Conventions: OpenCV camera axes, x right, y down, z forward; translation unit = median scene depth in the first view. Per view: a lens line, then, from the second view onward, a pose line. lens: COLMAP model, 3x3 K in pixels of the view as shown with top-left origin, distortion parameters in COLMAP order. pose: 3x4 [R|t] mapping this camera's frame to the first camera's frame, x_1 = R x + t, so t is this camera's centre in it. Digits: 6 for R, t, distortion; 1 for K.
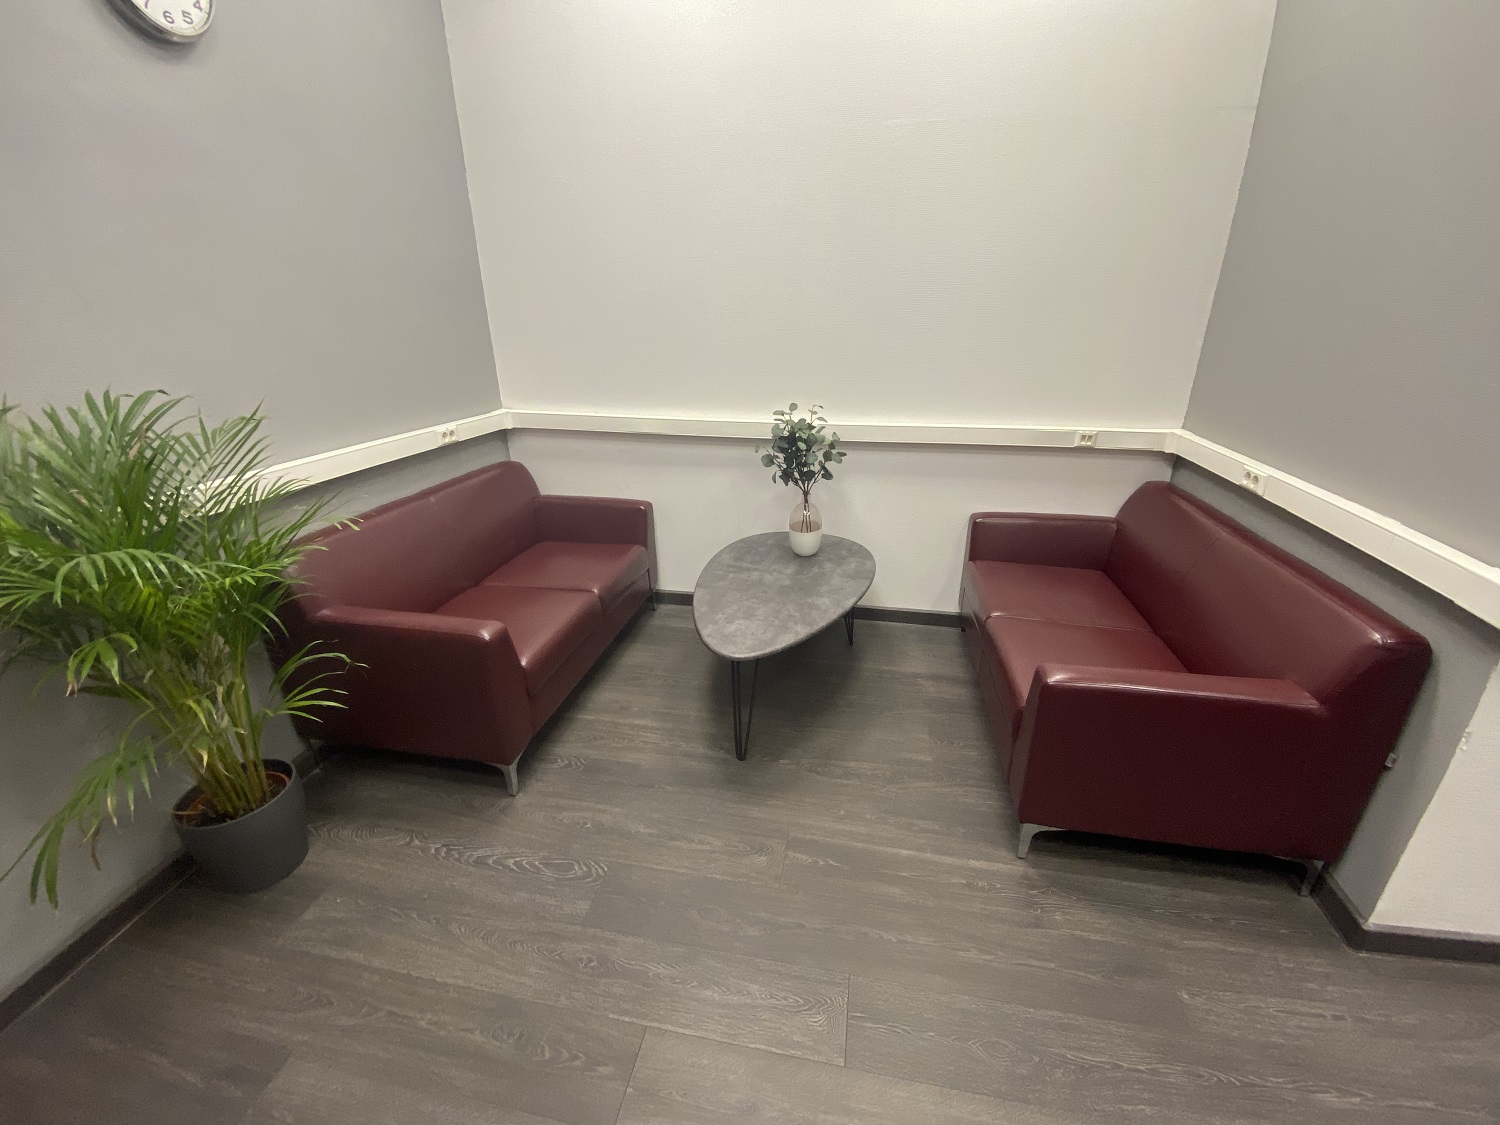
lens RADIAL K [[608.4, 0, 752.5], [0, 608.4, 562.2], [0, 0, 1]] dist [0.027637, -0.027010]
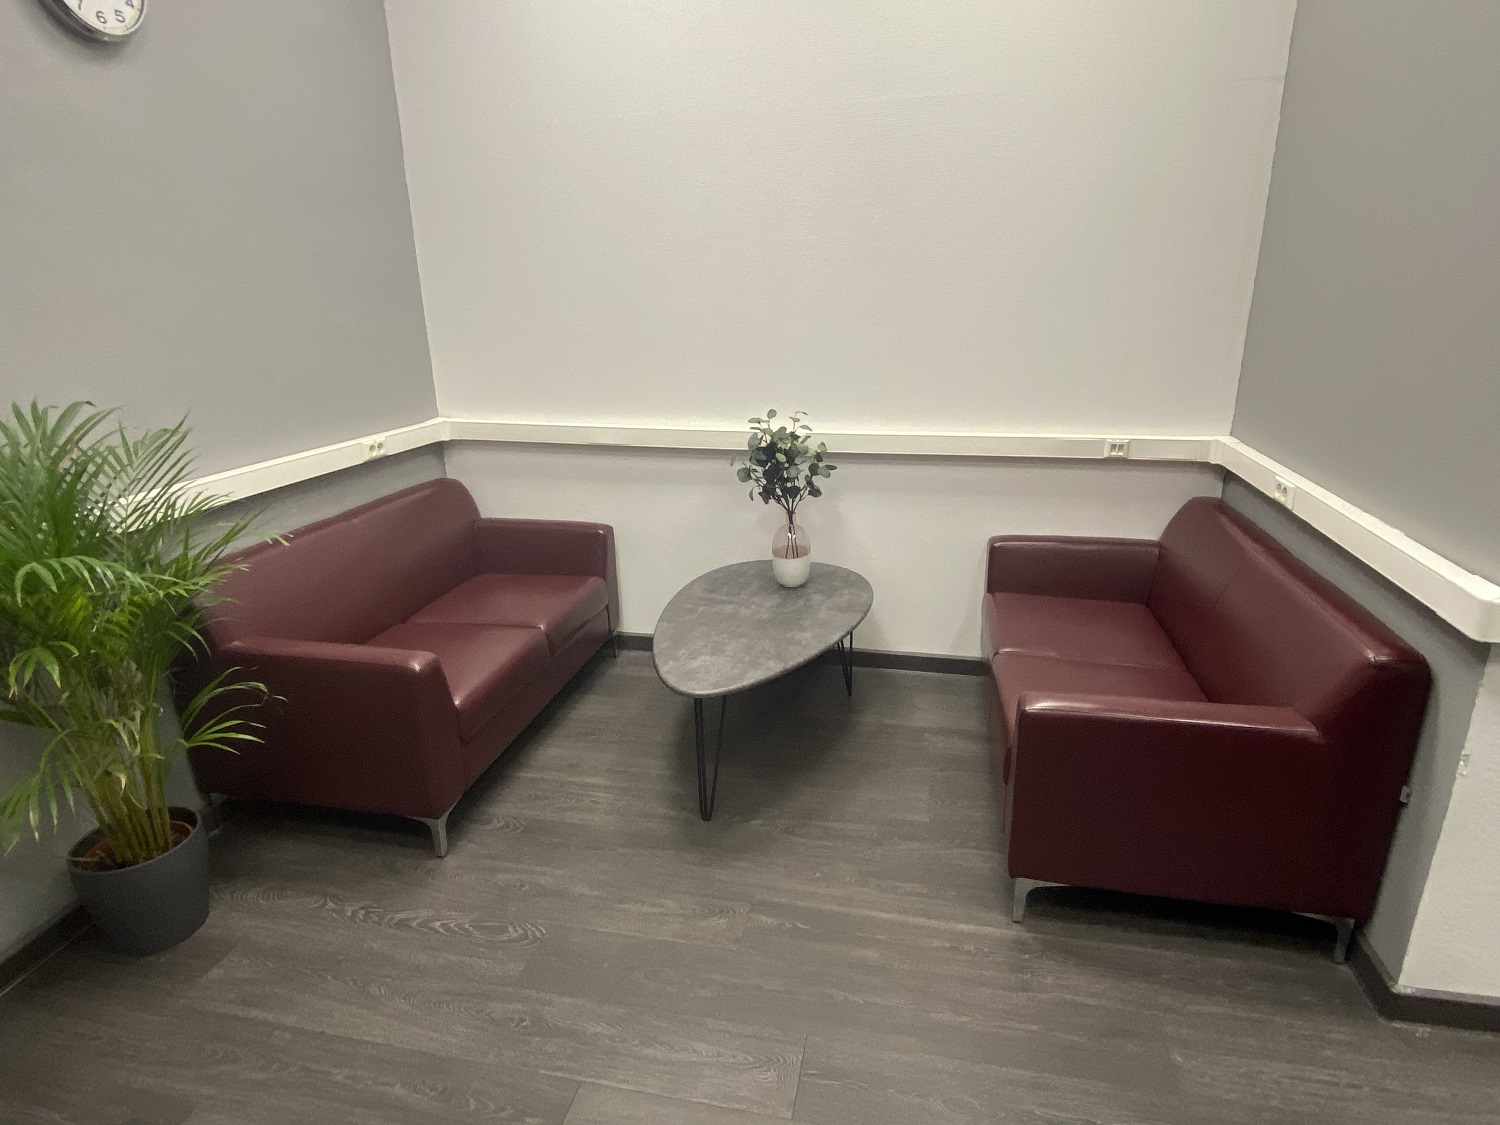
lens RADIAL K [[825.2, 0, 750.0], [0, 825.2, 562.5], [0, 0, 1]] dist [0.054459, -0.055795]
pose [[0.999765, -0.002861, -0.021478, 0.081505], [0.001389, 0.997667, -0.068250, 0.050348], [0.021623, 0.068204, 0.997437, -0.220242]]
